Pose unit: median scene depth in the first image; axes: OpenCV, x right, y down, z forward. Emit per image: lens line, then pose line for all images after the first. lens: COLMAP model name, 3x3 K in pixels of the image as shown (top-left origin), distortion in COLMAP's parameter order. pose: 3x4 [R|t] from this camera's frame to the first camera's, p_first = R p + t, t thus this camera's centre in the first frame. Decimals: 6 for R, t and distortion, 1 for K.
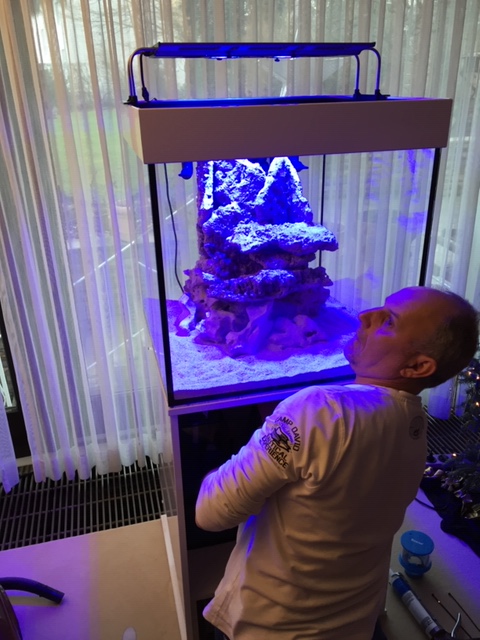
lens RADIAL K [[544.3, 0, 240.0], [0, 544.3, 320.0], [0, 0, 1]] dist [0.019594, -0.011128]
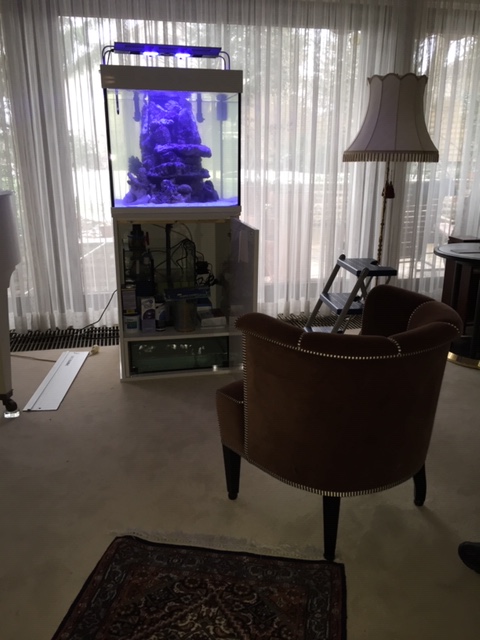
lens RADIAL K [[544.3, 0, 240.0], [0, 544.3, 320.0], [0, 0, 1]] dist [0.019594, -0.011128]
pose [[0.997059, 0.047390, -0.060231, 0.428551], [-0.053545, 0.993023, -0.105058, 0.626877], [0.054832, 0.107975, 0.992640, -0.805142]]
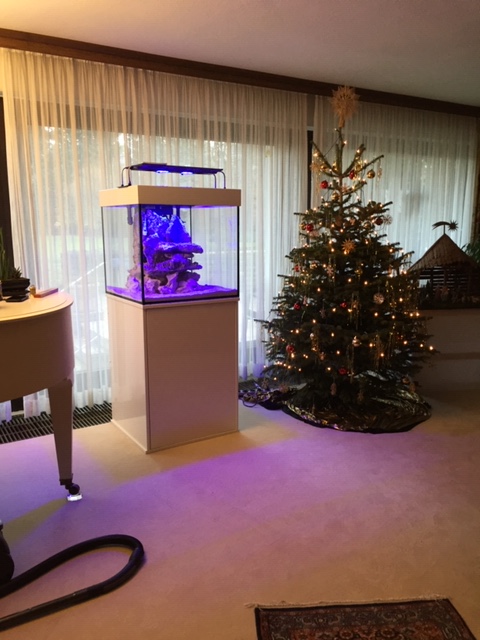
lens RADIAL K [[544.3, 0, 240.0], [0, 544.3, 320.0], [0, 0, 1]] dist [0.019594, -0.011128]
pose [[0.955442, -0.032985, 0.293332, -0.354517], [0.098041, 0.972784, -0.209950, 0.640856], [-0.278423, 0.229354, 0.932672, -1.110265]]
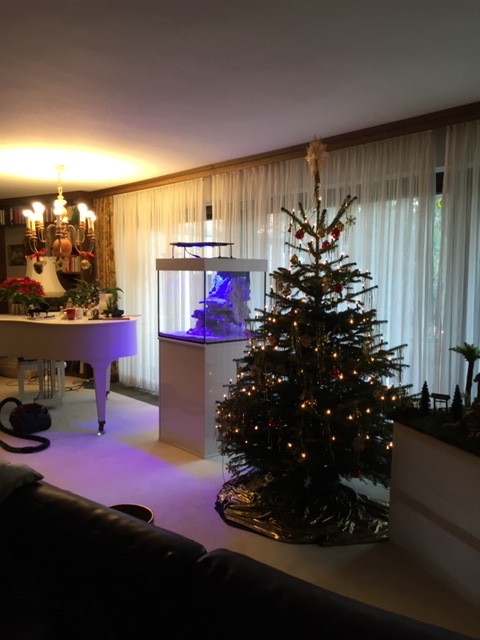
lens RADIAL K [[544.3, 0, 240.0], [0, 544.3, 320.0], [0, 0, 1]] dist [0.019594, -0.011128]
pose [[0.454409, 0.102987, -0.884820, 2.729438], [-0.365338, 0.927459, -0.079674, 0.121379], [0.812429, 0.359463, 0.459070, -0.199619]]
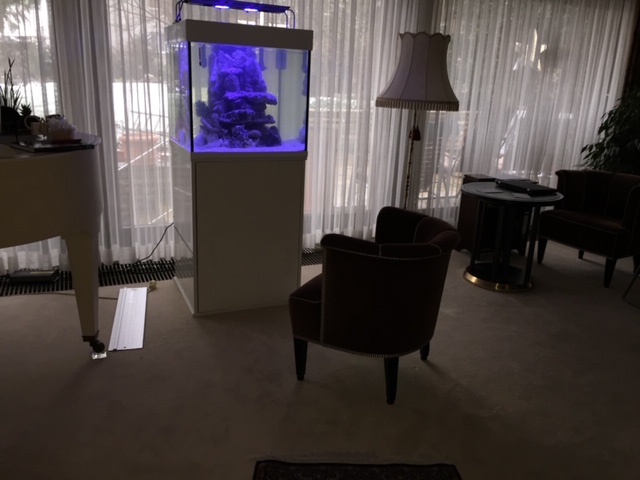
lens RADIAL K [[544.3, 0, 320.0], [0, 544.3, 240.0], [0, 0, 1]] dist [0.019594, -0.011128]
pose [[0.988727, 0.030904, 0.146503, 0.060928], [-0.015409, 0.994274, -0.105745, 0.587463], [-0.148932, 0.102296, 0.983542, -0.972902]]
